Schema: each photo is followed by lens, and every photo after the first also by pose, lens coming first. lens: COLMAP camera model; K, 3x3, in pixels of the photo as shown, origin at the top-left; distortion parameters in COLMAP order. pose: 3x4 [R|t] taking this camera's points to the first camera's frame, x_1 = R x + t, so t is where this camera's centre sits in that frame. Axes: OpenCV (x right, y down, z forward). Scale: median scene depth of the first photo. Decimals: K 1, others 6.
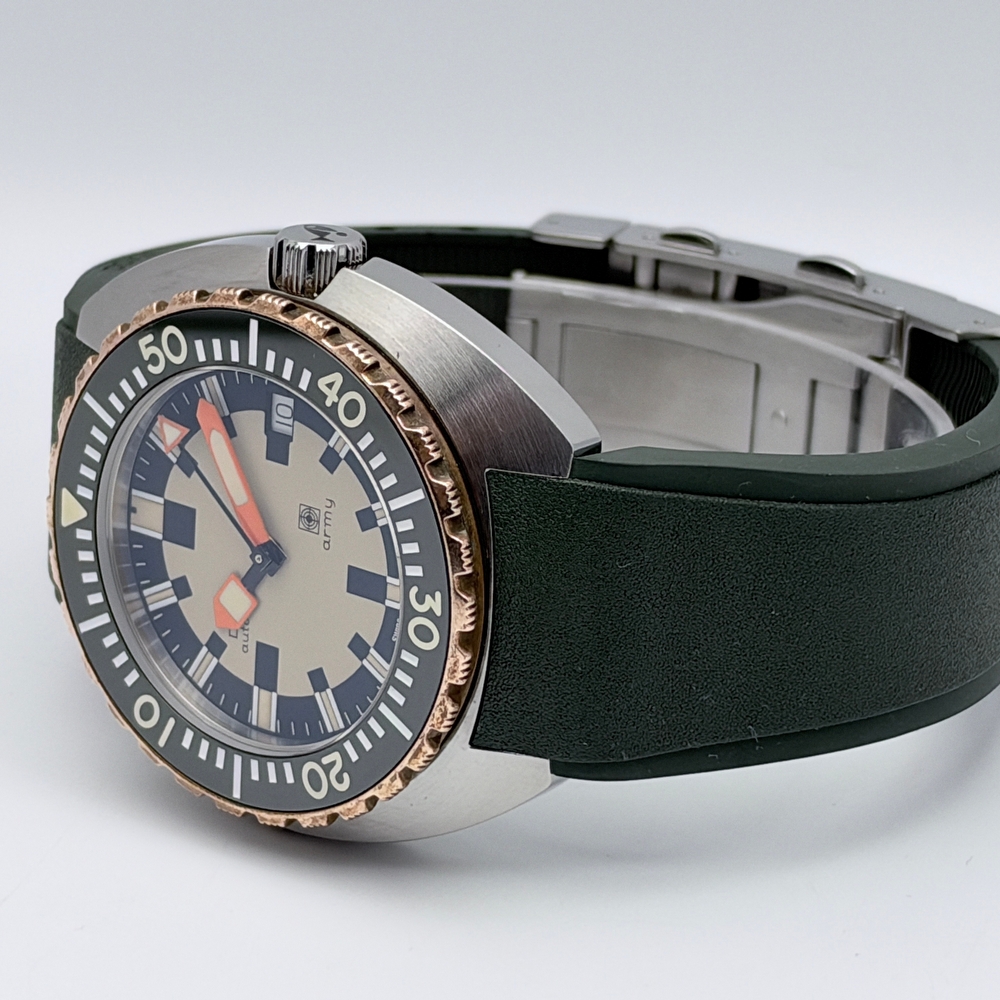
lens RADIAL K [[4751.7, 0, 500.0], [0, 4751.7, 500.0], [0, 0, 1]] dist [0.013761, -41.116808]
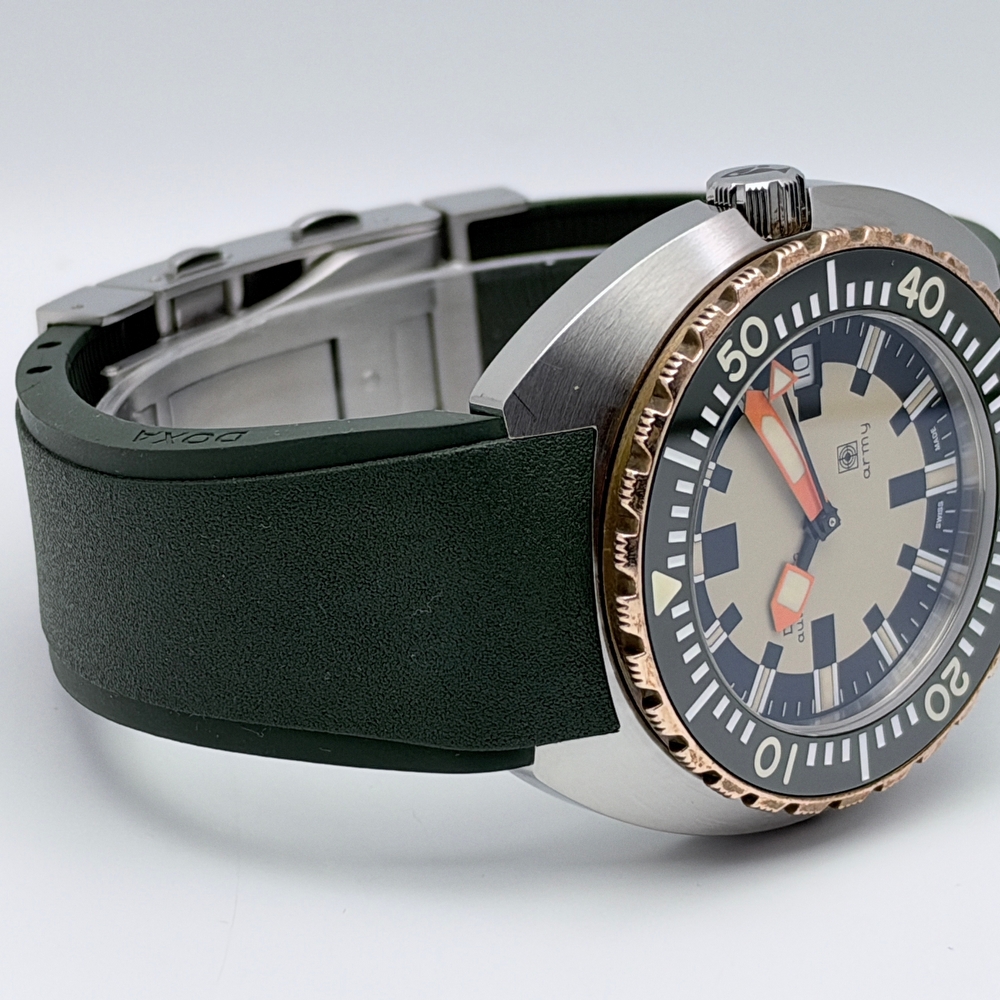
lens RADIAL K [[4751.7, 0, 500.0], [0, 4751.7, 500.0], [0, 0, 1]] dist [0.013761, -41.116808]
pose [[0.217471, -0.349485, 0.911354, -0.909104], [0.400459, 0.883445, 0.243223, -0.243163], [-0.890134, 0.312066, 0.332078, 0.747461]]
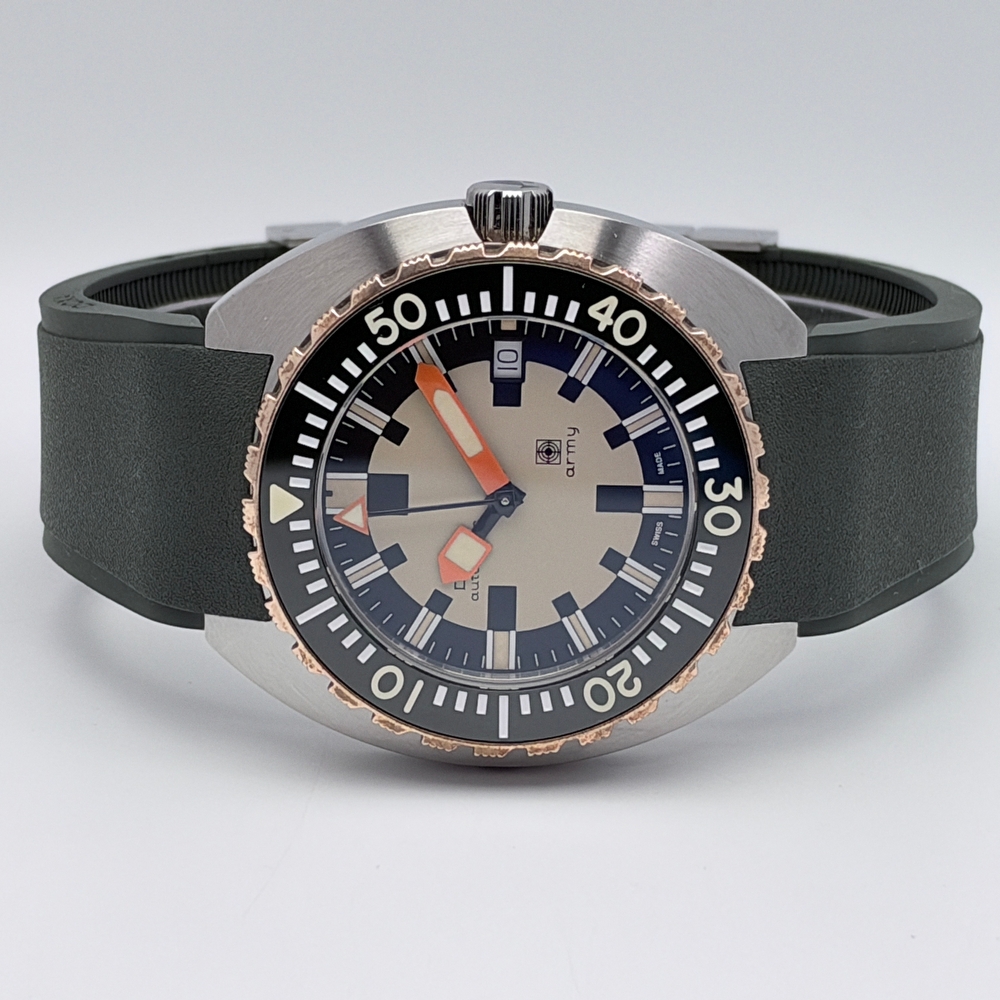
lens RADIAL K [[4751.7, 0, 500.0], [0, 4751.7, 500.0], [0, 0, 1]] dist [0.013761, -41.116808]
pose [[0.791438, -0.187826, 0.581676, -0.659806], [0.223249, 0.974700, 0.010978, 0.000410], [-0.569021, 0.121170, 0.813346, 0.149293]]
